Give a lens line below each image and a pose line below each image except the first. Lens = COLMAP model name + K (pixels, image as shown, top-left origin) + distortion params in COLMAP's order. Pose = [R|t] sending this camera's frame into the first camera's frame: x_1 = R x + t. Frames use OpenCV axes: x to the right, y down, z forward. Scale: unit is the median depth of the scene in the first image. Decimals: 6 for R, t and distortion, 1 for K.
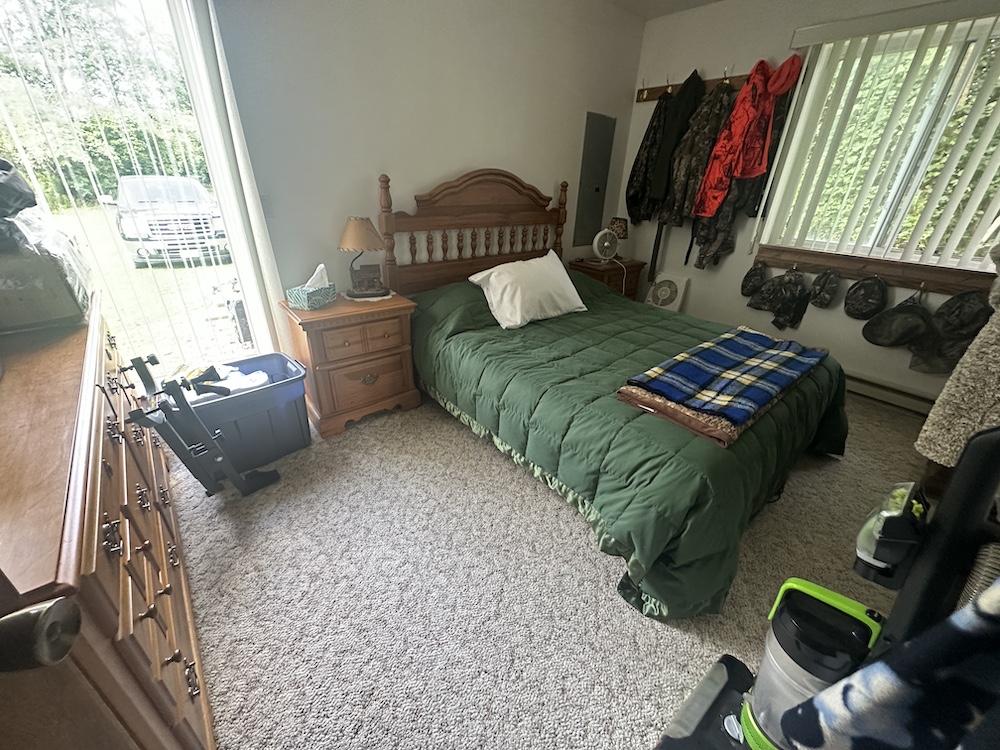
lens RADIAL K [[398.1, 0, 501.4], [0, 398.1, 374.8], [0, 0, 1]] dist [-0.000496, 0.000170]
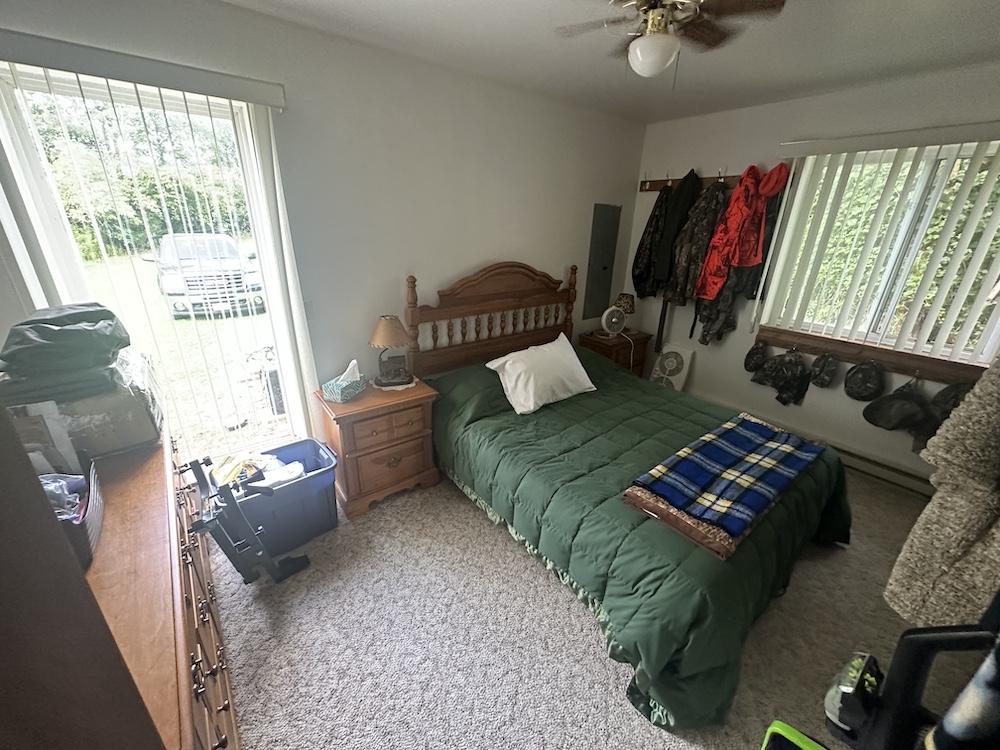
lens RADIAL K [[398.1, 0, 501.4], [0, 398.1, 374.8], [0, 0, 1]] dist [-0.000496, 0.000170]
pose [[0.999536, 0.004747, -0.030076, -0.007055], [-0.007372, 0.996111, -0.087803, -0.130848], [0.029542, 0.087984, 0.995684, -0.083254]]
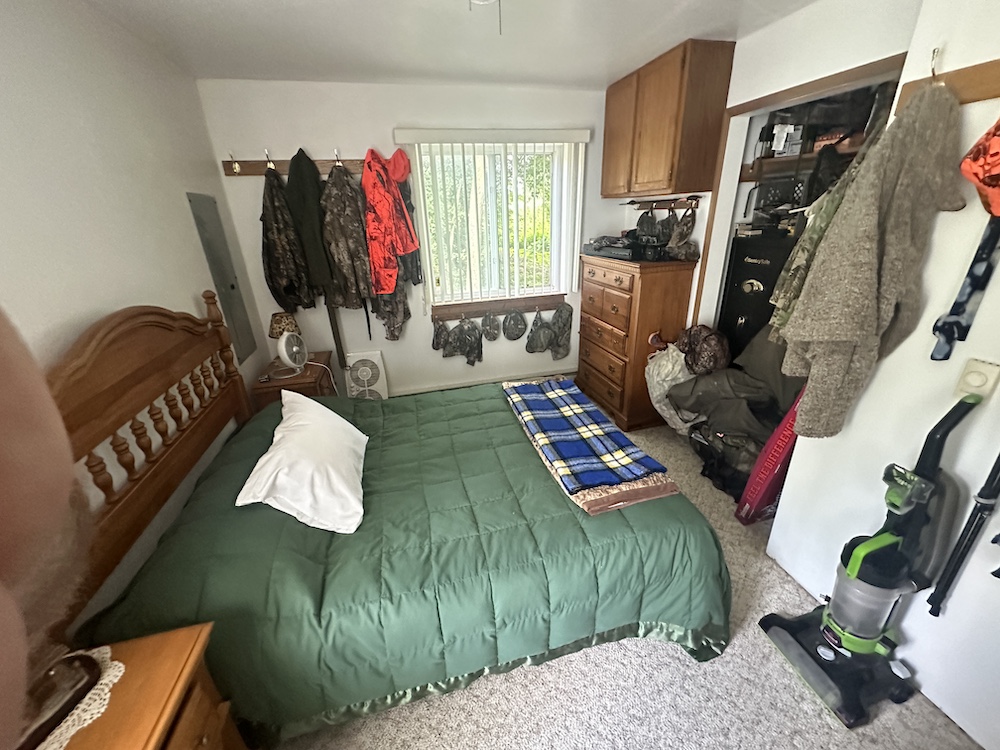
lens RADIAL K [[398.1, 0, 501.4], [0, 398.1, 374.8], [0, 0, 1]] dist [-0.000496, 0.000170]
pose [[0.437828, -0.389677, 0.810221, -0.328589], [0.444327, 0.877225, 0.181797, -0.367848], [-0.781588, 0.280407, 0.557218, 0.375641]]
